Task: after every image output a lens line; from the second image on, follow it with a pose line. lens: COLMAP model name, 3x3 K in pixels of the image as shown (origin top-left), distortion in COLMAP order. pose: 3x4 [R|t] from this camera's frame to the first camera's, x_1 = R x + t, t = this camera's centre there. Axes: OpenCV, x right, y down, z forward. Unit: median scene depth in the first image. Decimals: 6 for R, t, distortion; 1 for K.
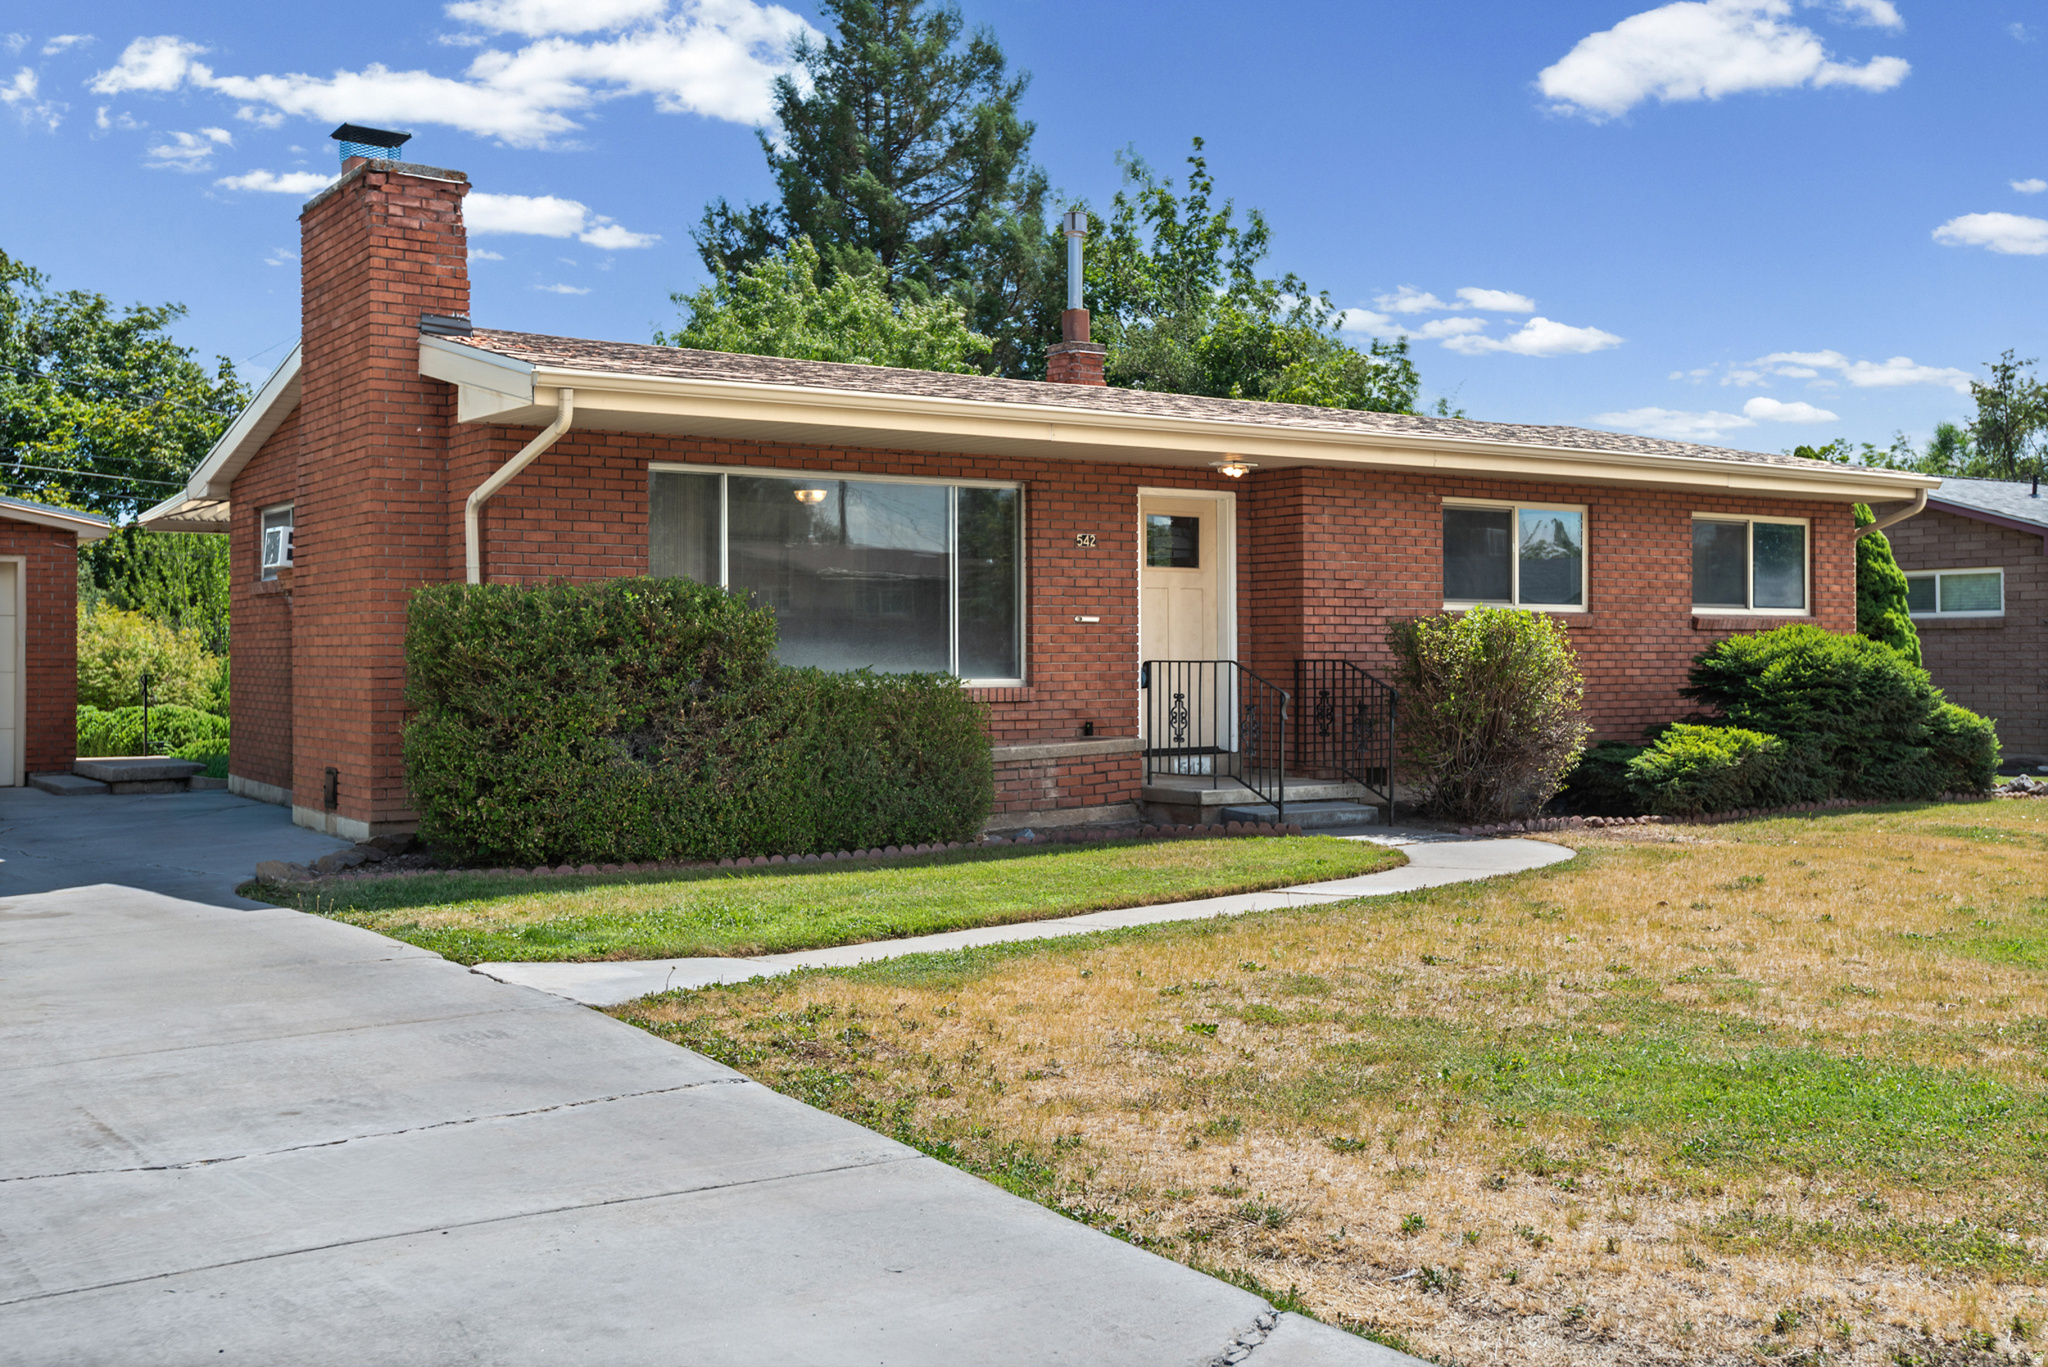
lens RADIAL K [[1972.2, 0, 1019.7], [0, 1972.2, 617.5], [0, 0, 1]] dist [0.010110, 0.026032]
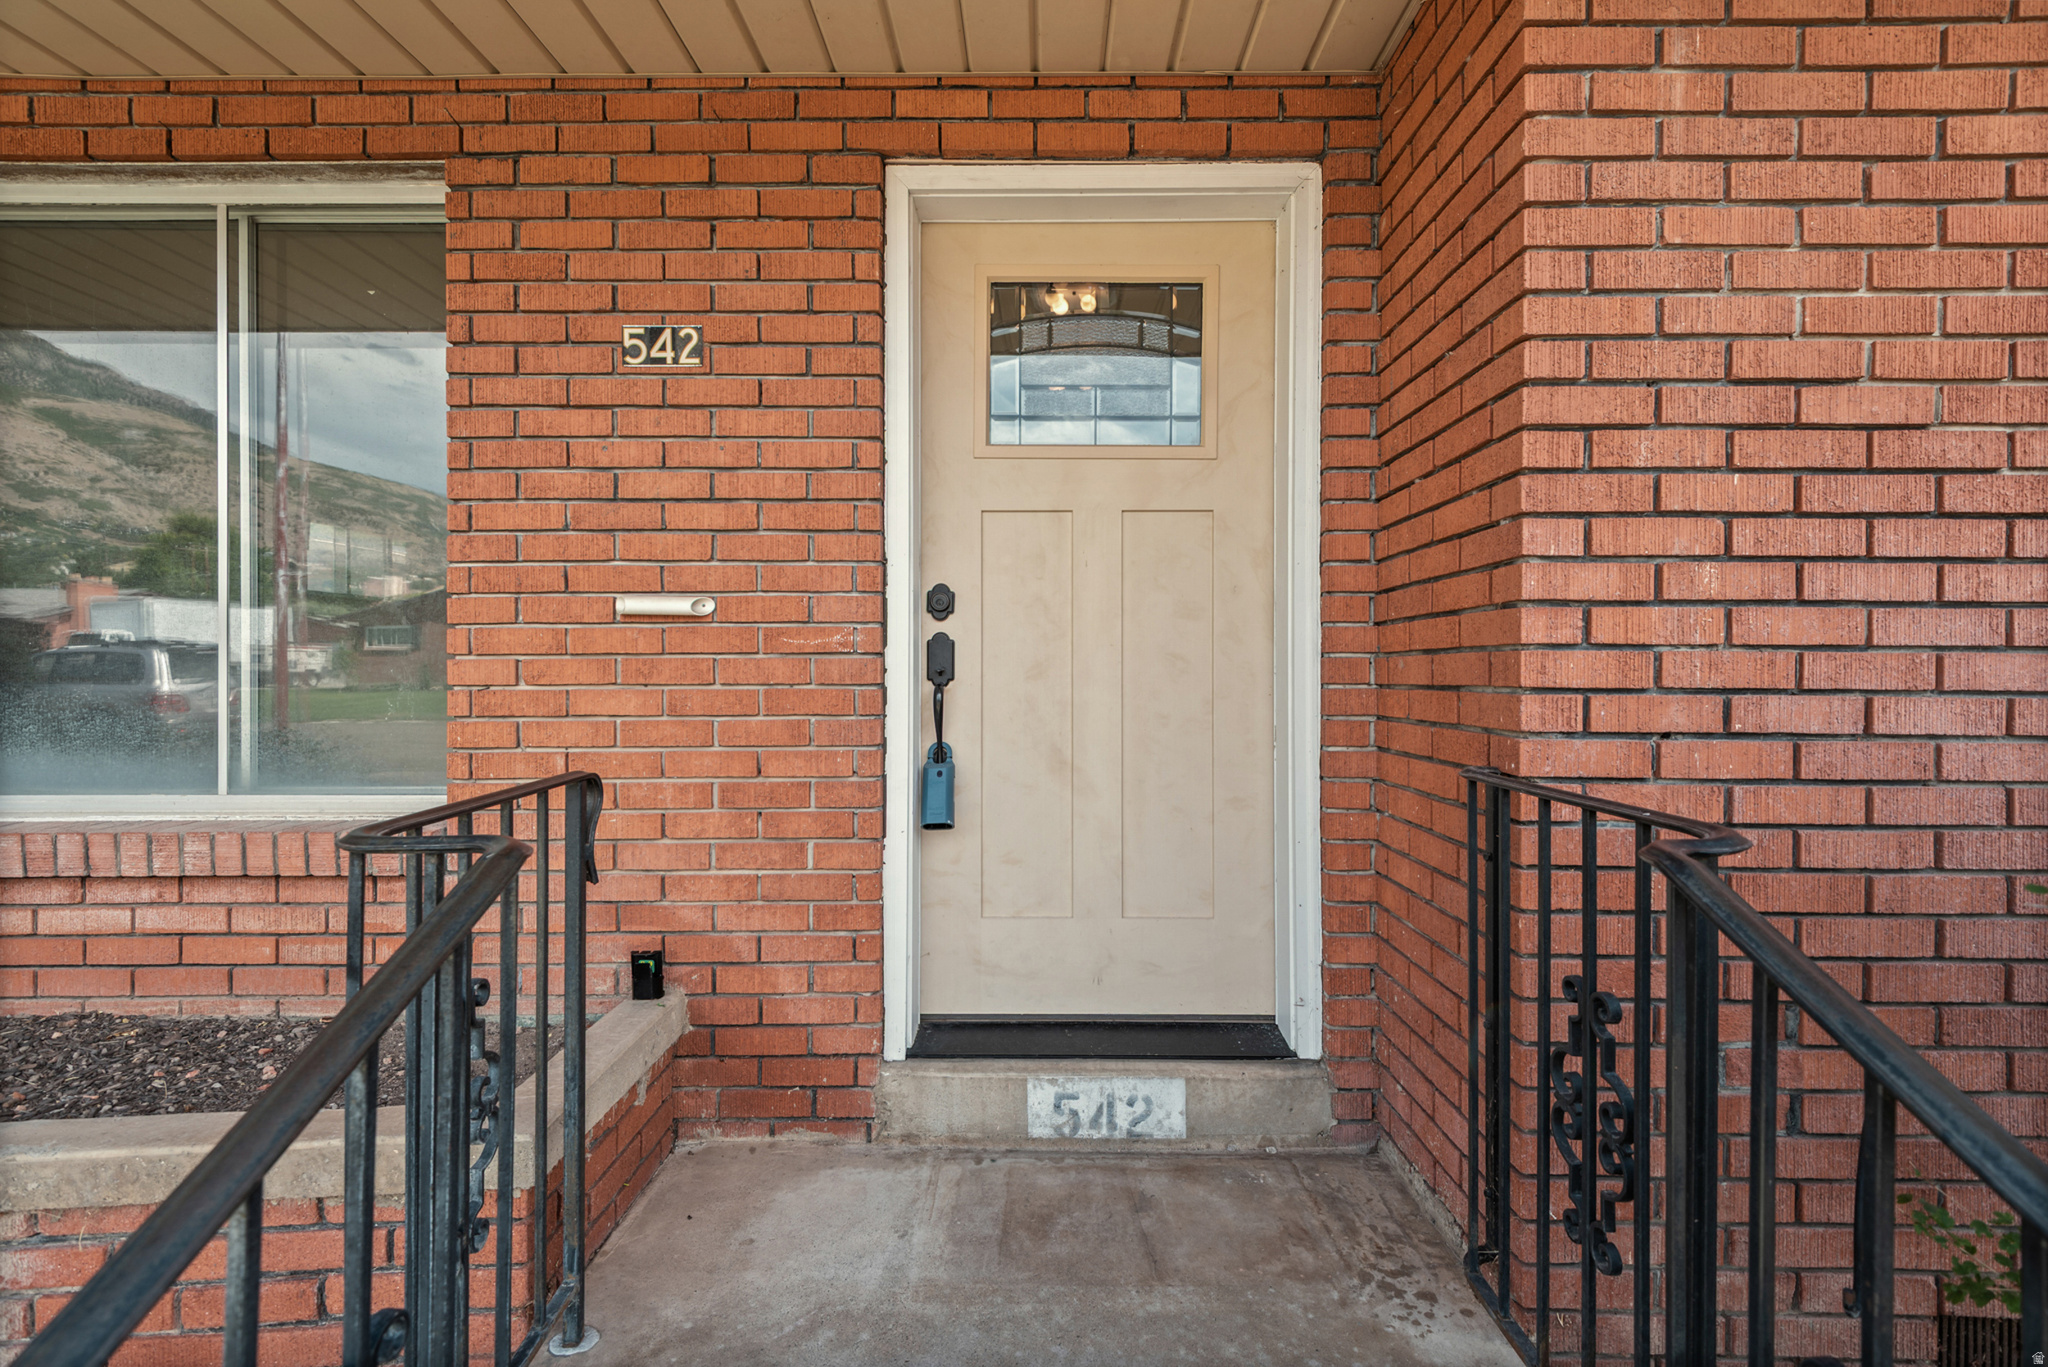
lens RADIAL K [[972.8, 0, 992.4], [0, 972.8, 678.5], [0, 0, 1]] dist [-0.000148, -0.000076]
pose [[0.815984, 0.006476, -0.578038, 0.156574], [0.006184, 0.999782, 0.019930, 0.008968], [0.578041, -0.019837, 0.815767, 0.877743]]
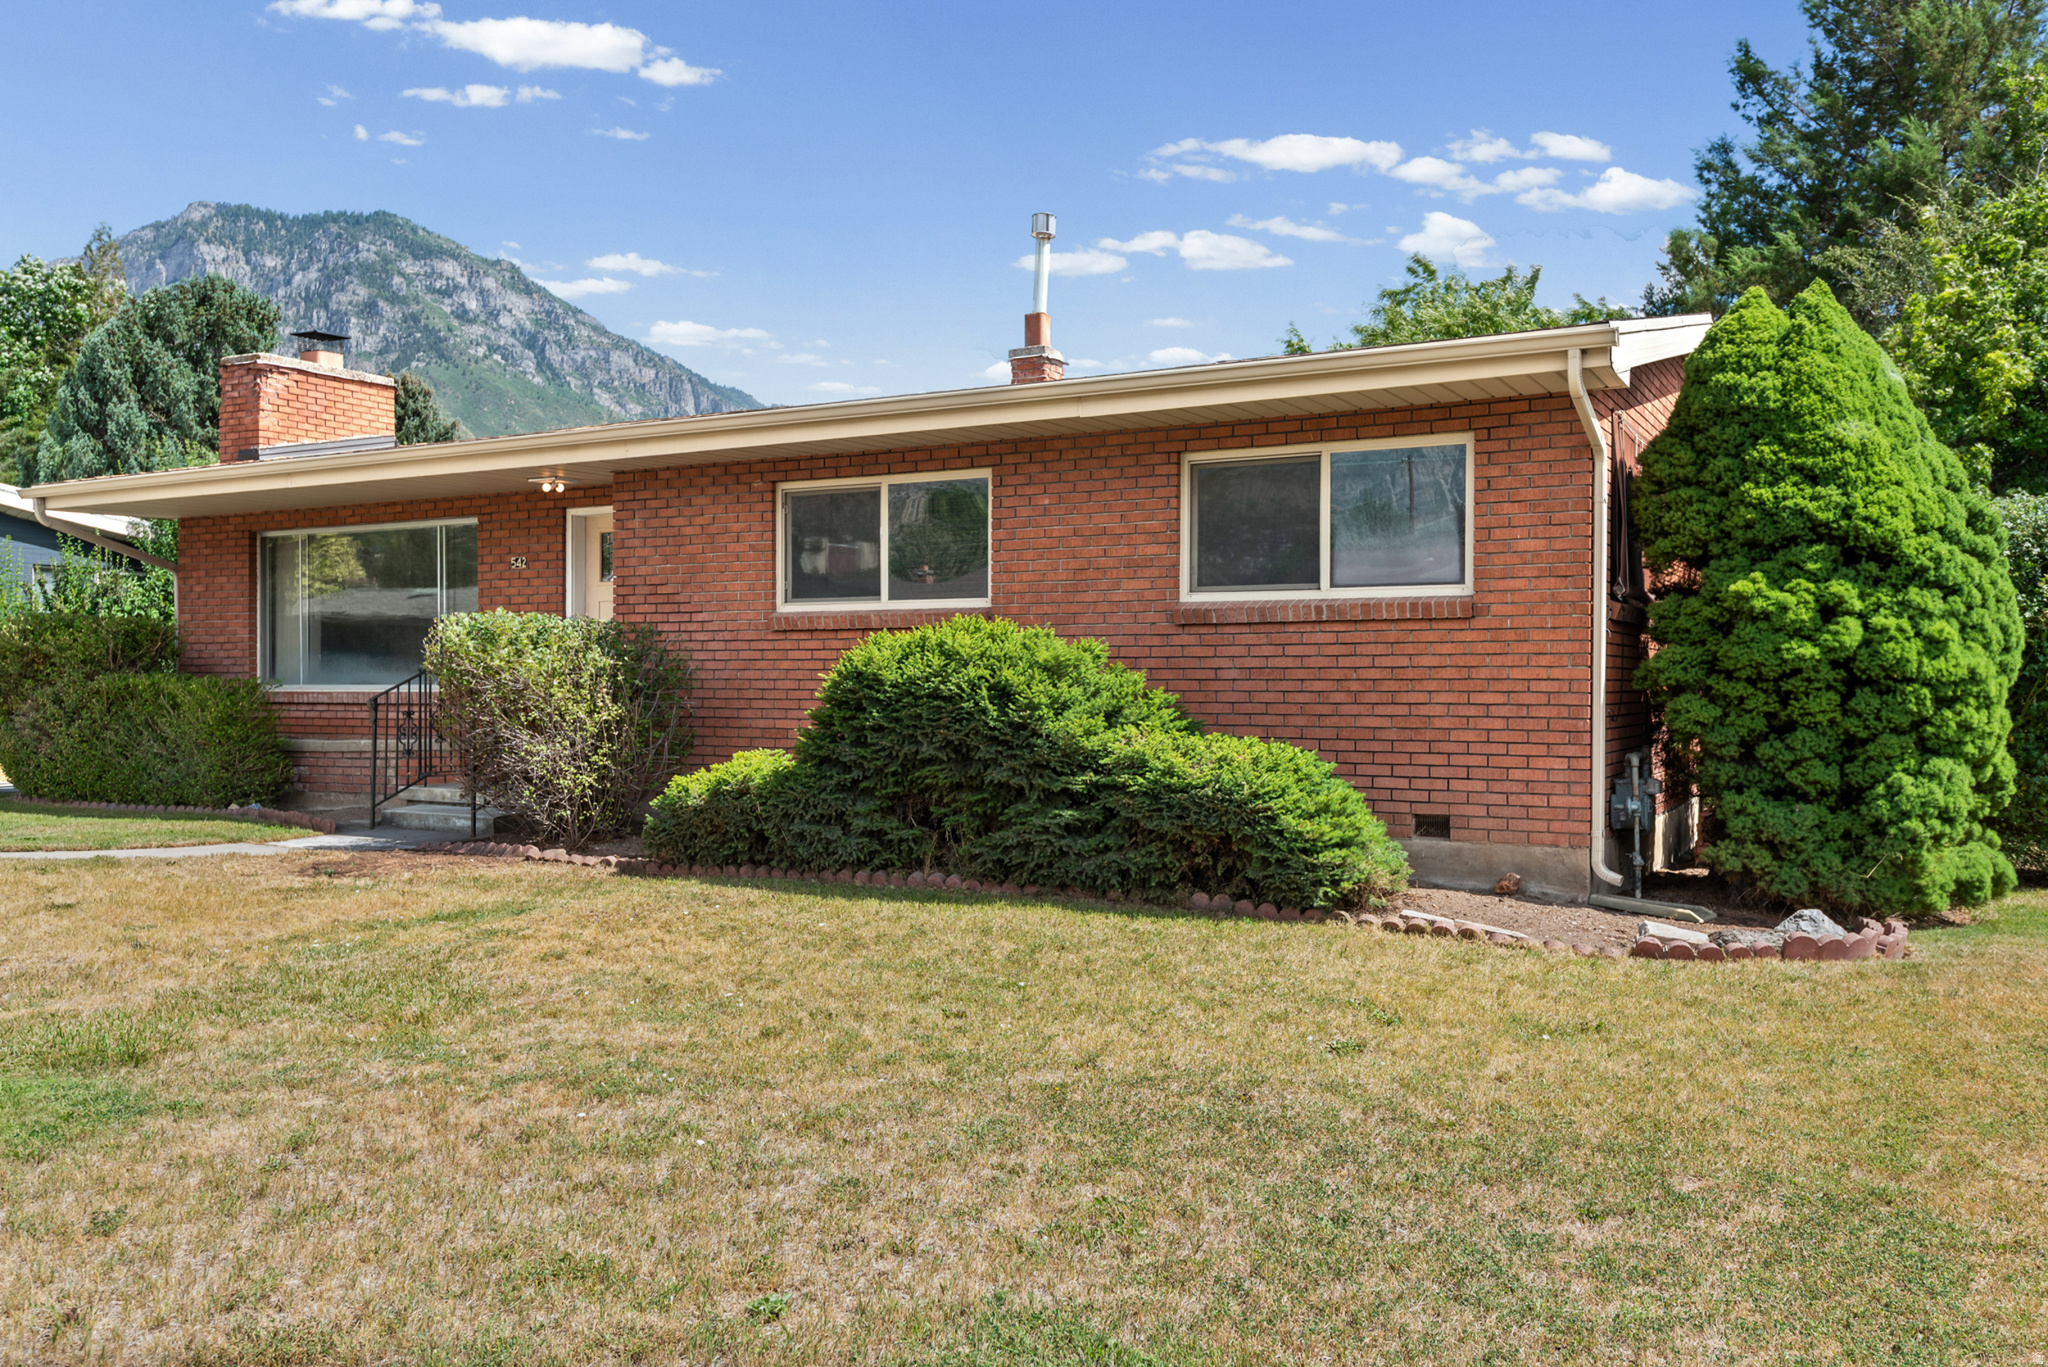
lens RADIAL K [[1594.6, 0, 1024.0], [0, 1594.6, 683.5], [0, 0, 1]] dist [0.037594, -0.049769]
pose [[0.452564, 0.004968, -0.891718, 0.945269], [0.014811, 0.999805, 0.013087, 0.021388], [0.891609, -0.019130, 0.452402, 0.814727]]
